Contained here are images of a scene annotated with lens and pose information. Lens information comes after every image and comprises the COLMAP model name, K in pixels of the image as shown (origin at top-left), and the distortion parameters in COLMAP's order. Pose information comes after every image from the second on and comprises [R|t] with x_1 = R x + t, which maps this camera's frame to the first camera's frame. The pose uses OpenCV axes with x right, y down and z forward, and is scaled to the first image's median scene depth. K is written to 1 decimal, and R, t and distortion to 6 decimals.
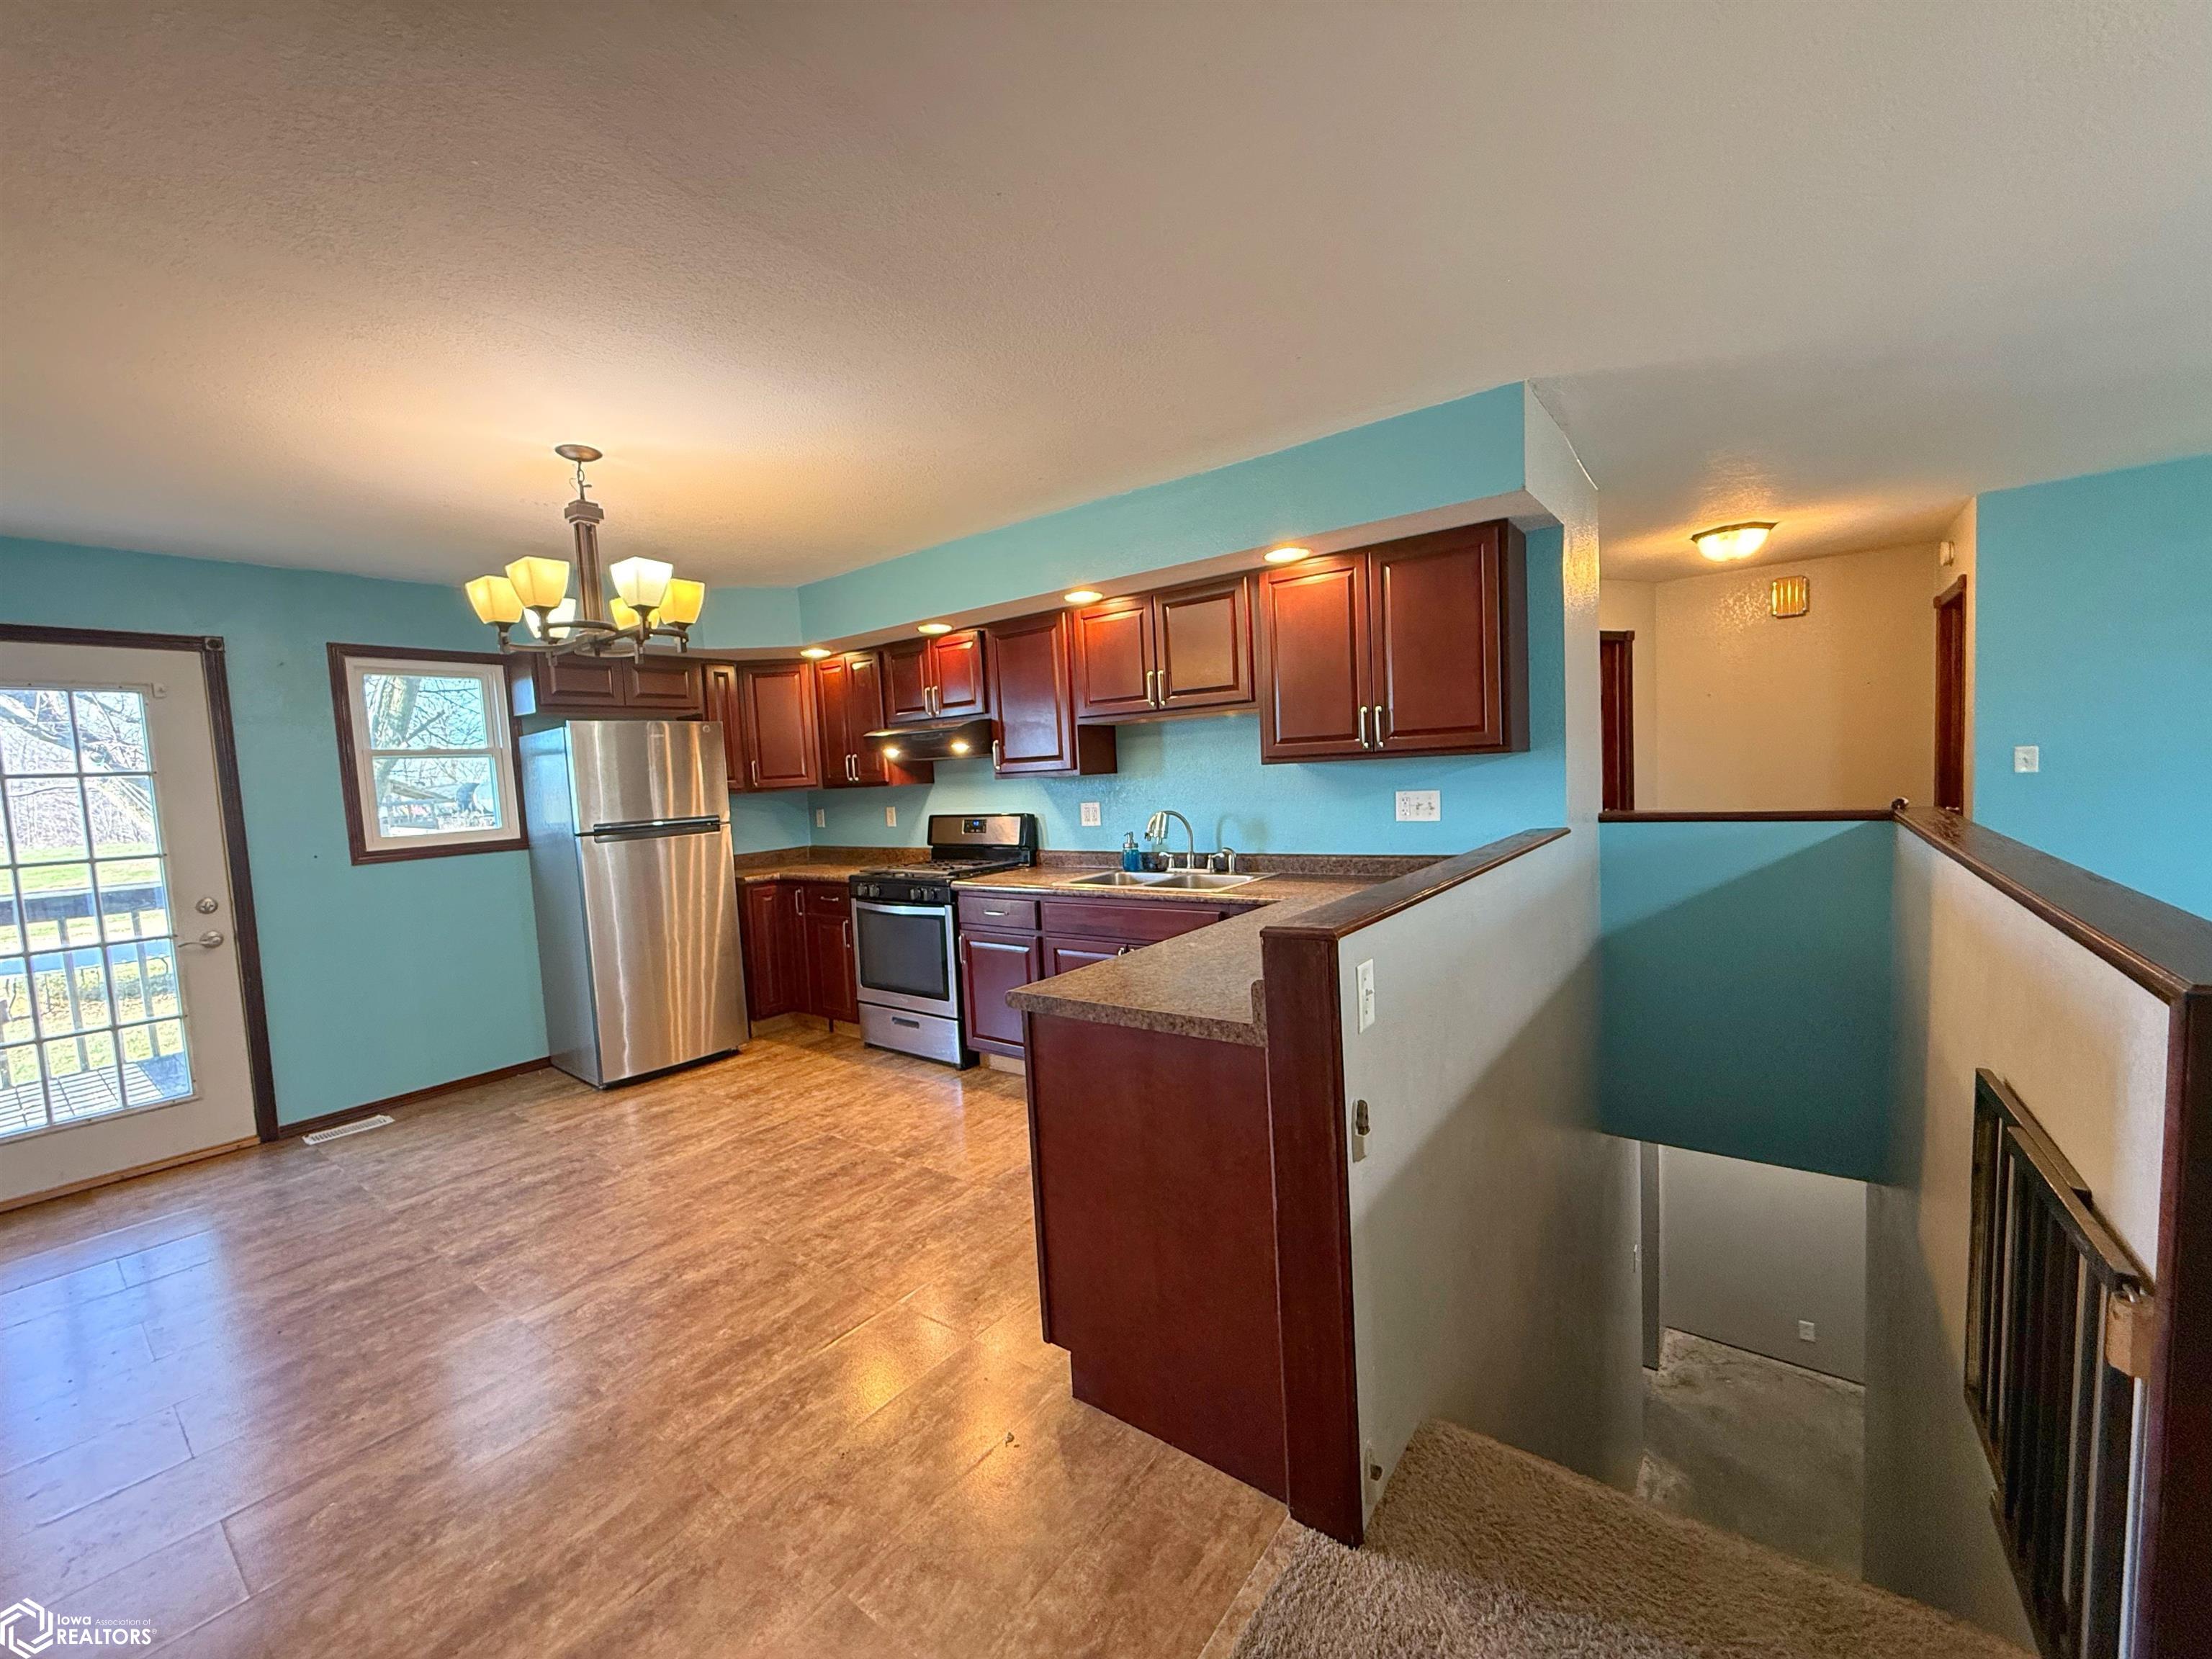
lens RADIAL K [[882.7, 0, 1100.6], [0, 882.7, 830.5], [0, 0, 1]] dist [0.000086, 0.000054]
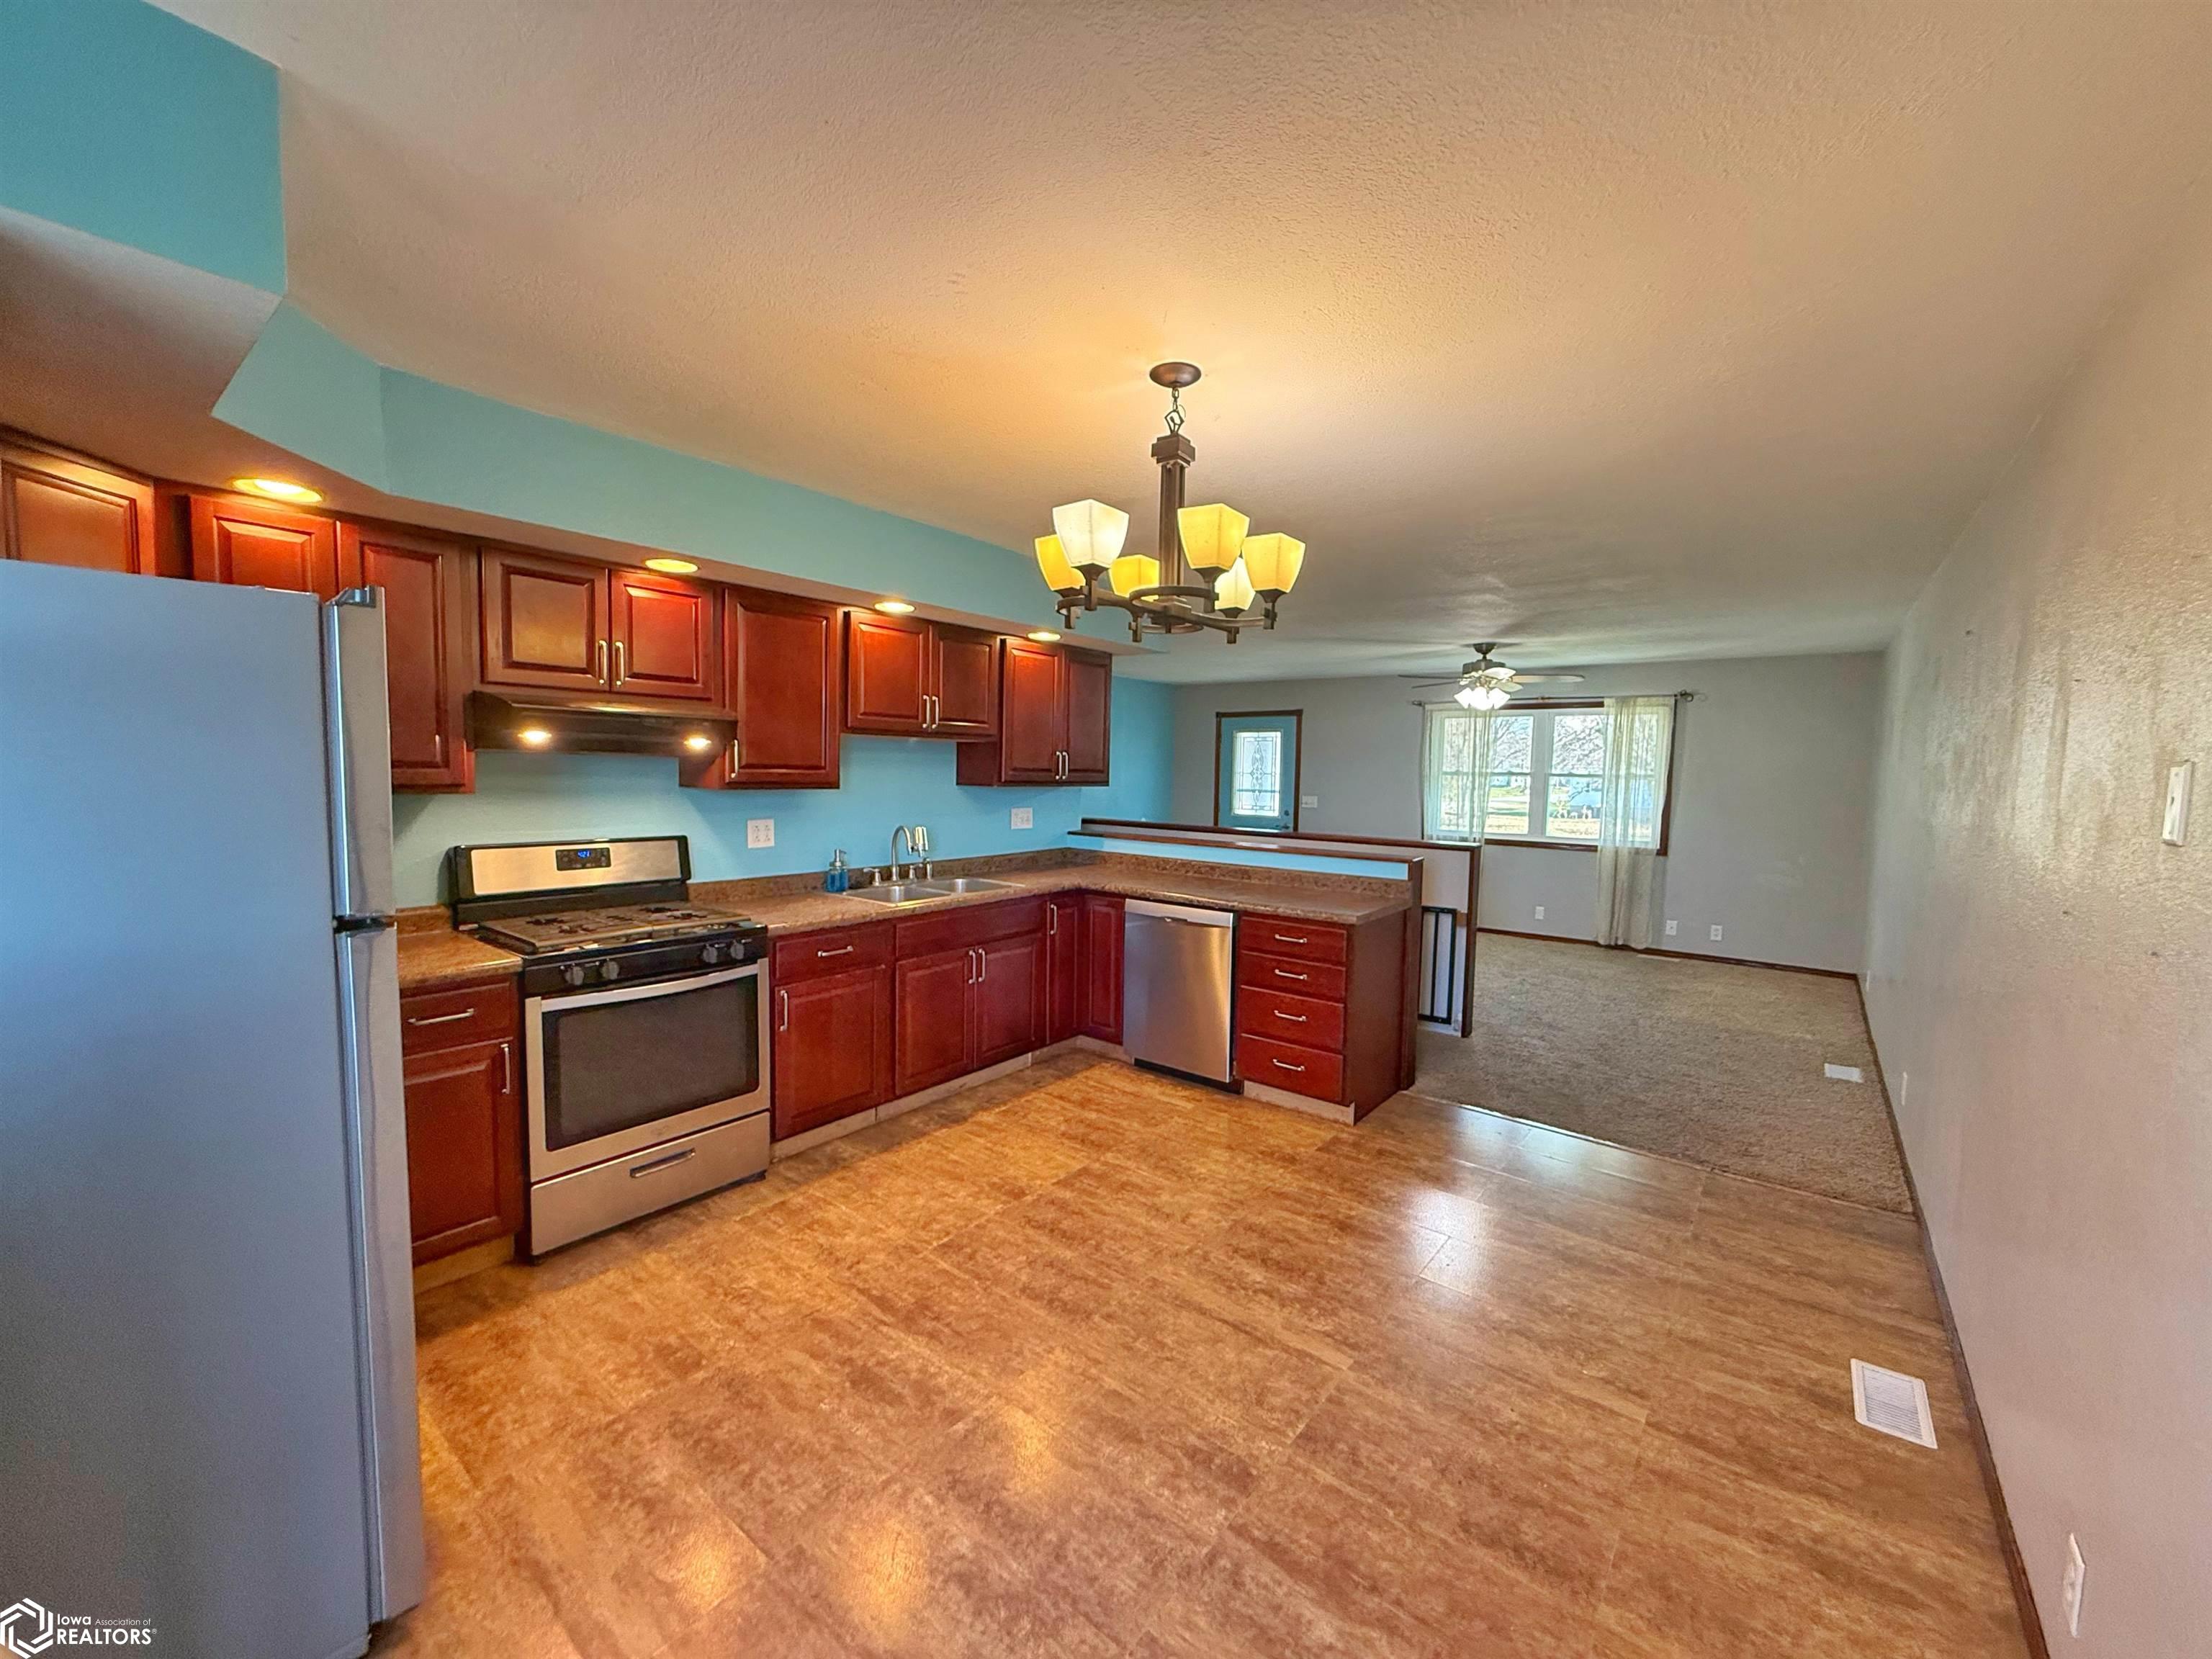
lens RADIAL K [[882.3, 0, 1102.2], [0, 882.3, 831.5], [0, 0, 1]] dist [0.002896, -0.000317]
pose [[0.017829, -0.020873, 0.999623, -0.952587], [0.043082, 0.998870, 0.020089, -0.025903], [-0.998912, 0.042708, 0.018708, 0.731730]]
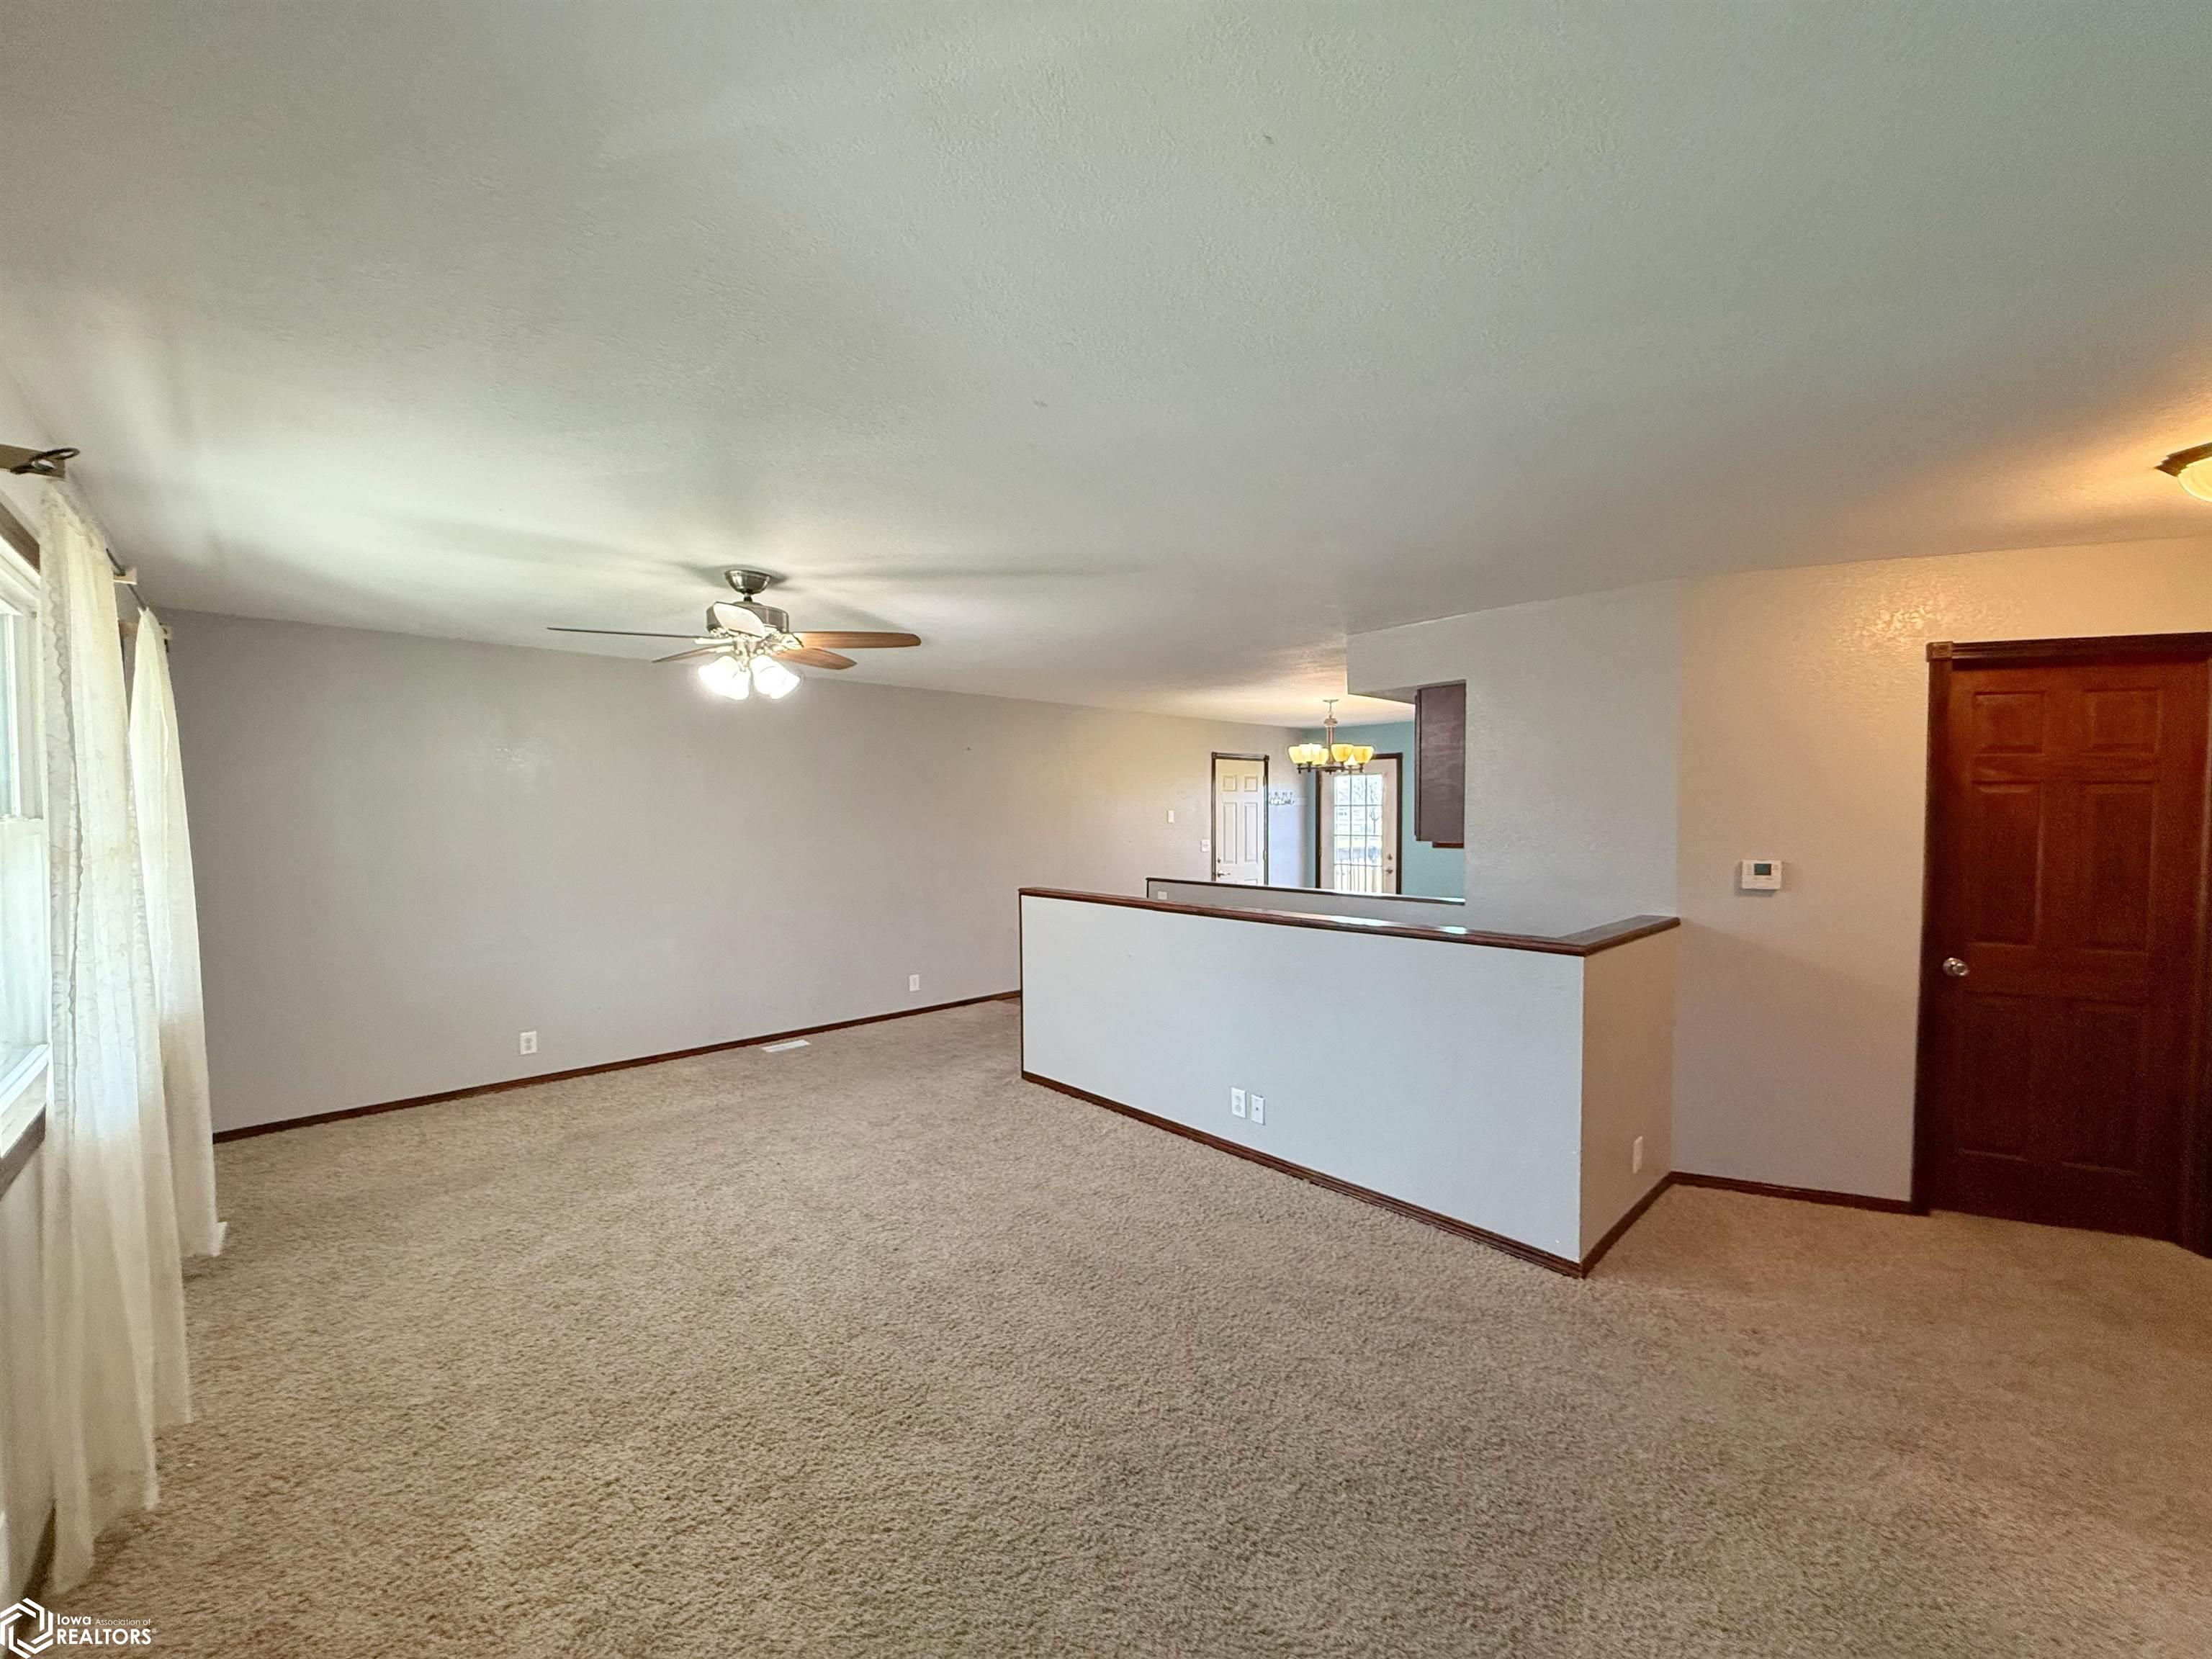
lens RADIAL K [[880.8, 0, 1099.4], [0, 880.8, 828.6], [0, 0, 1]] dist [0.001909, -0.000032]
pose [[-0.169677, 0.074678, -0.982666, 1.524140], [-0.051294, 0.995104, 0.084480, -0.156476], [0.984164, 0.064739, -0.165015, 0.527504]]
